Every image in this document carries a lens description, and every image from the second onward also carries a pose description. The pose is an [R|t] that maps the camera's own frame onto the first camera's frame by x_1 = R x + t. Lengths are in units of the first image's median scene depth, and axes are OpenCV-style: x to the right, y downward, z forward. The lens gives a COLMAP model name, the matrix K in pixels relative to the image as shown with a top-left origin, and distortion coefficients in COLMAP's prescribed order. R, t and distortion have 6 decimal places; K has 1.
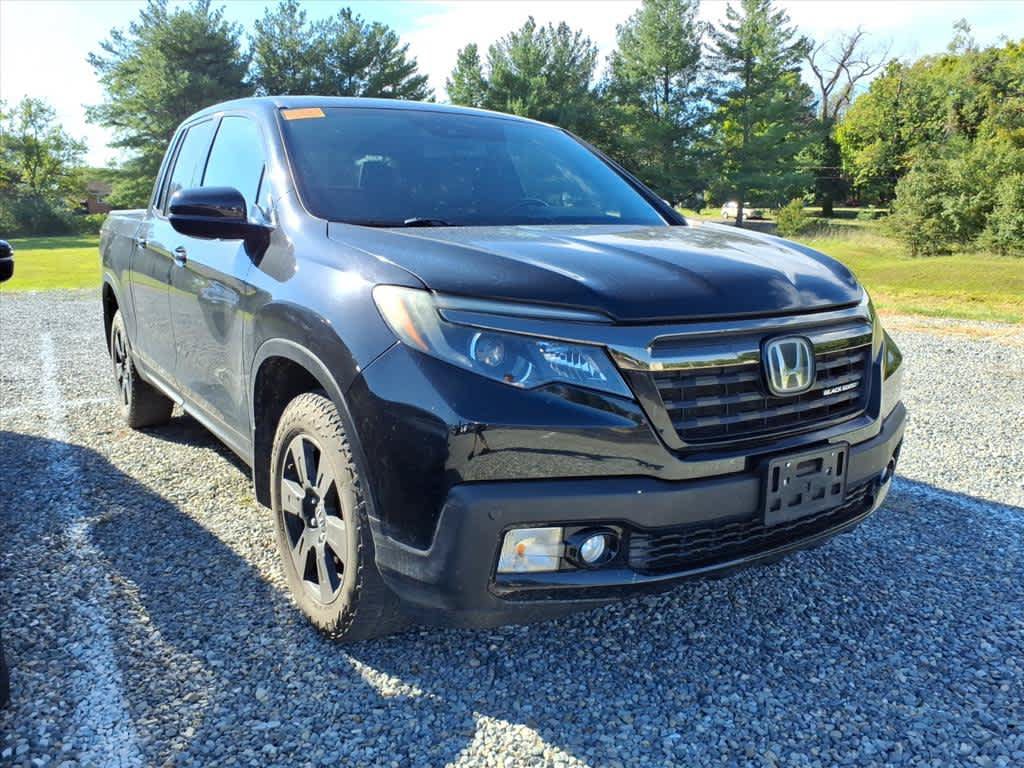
lens RADIAL K [[811.1, 0, 503.4], [0, 811.1, 383.6], [0, 0, 1]] dist [-0.000954, 0.002301]
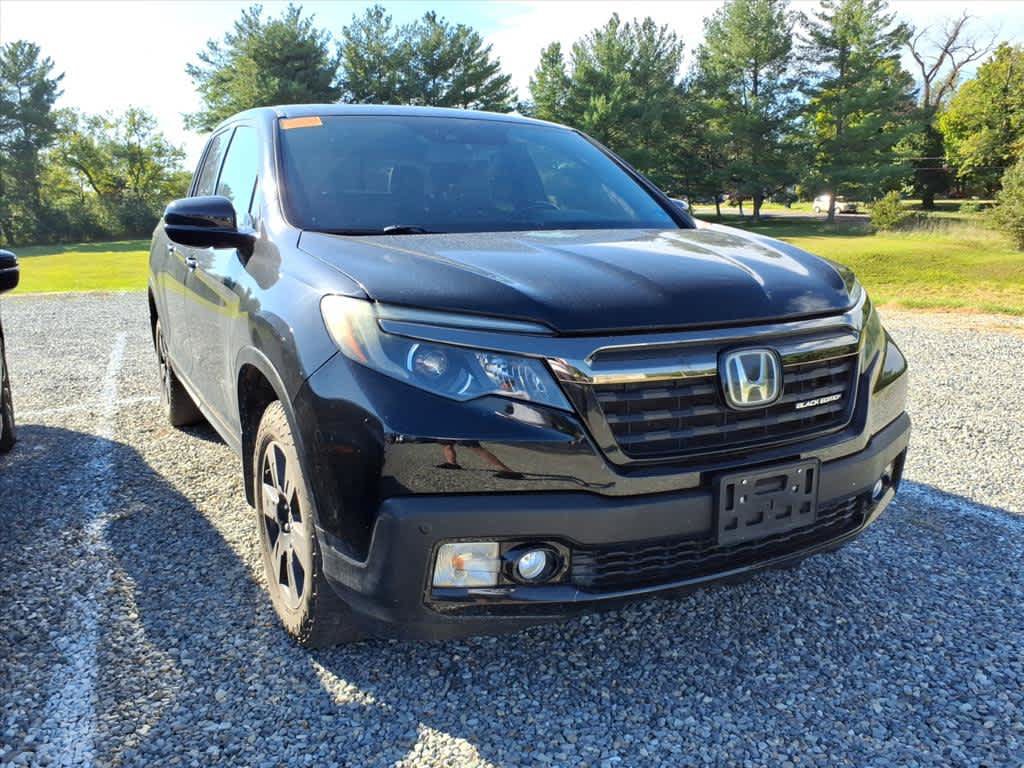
lens RADIAL K [[820.0, 0, 505.1], [0, 820.0, 366.1], [0, 0, 1]] dist [-0.002578, 0.003553]
pose [[0.994981, 0.004864, -0.099942, 0.099049], [-0.006915, 0.999772, -0.020182, -0.007217], [0.099821, 0.020772, 0.994789, 0.002683]]
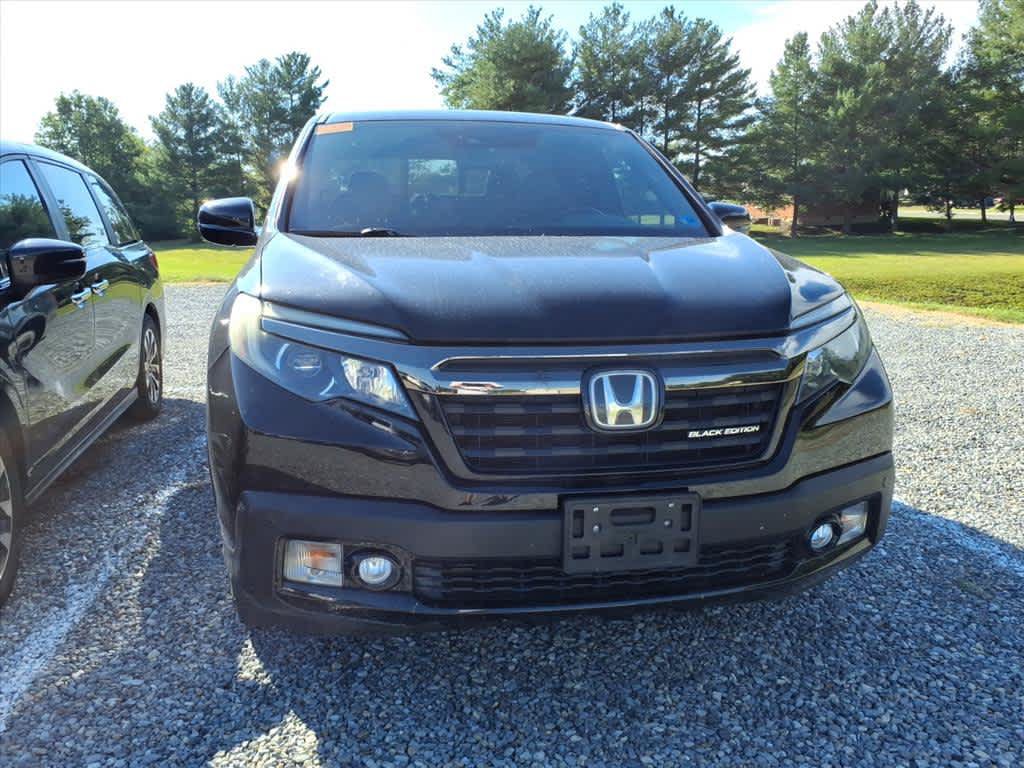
lens RADIAL K [[816.6, 0, 506.1], [0, 816.6, 383.6], [0, 0, 1]] dist [-0.000796, 0.003943]
pose [[0.931516, 0.073750, -0.356144, 0.335065], [-0.074165, 0.997167, 0.012510, -0.026659], [0.356057, 0.014760, 0.934347, 0.069818]]
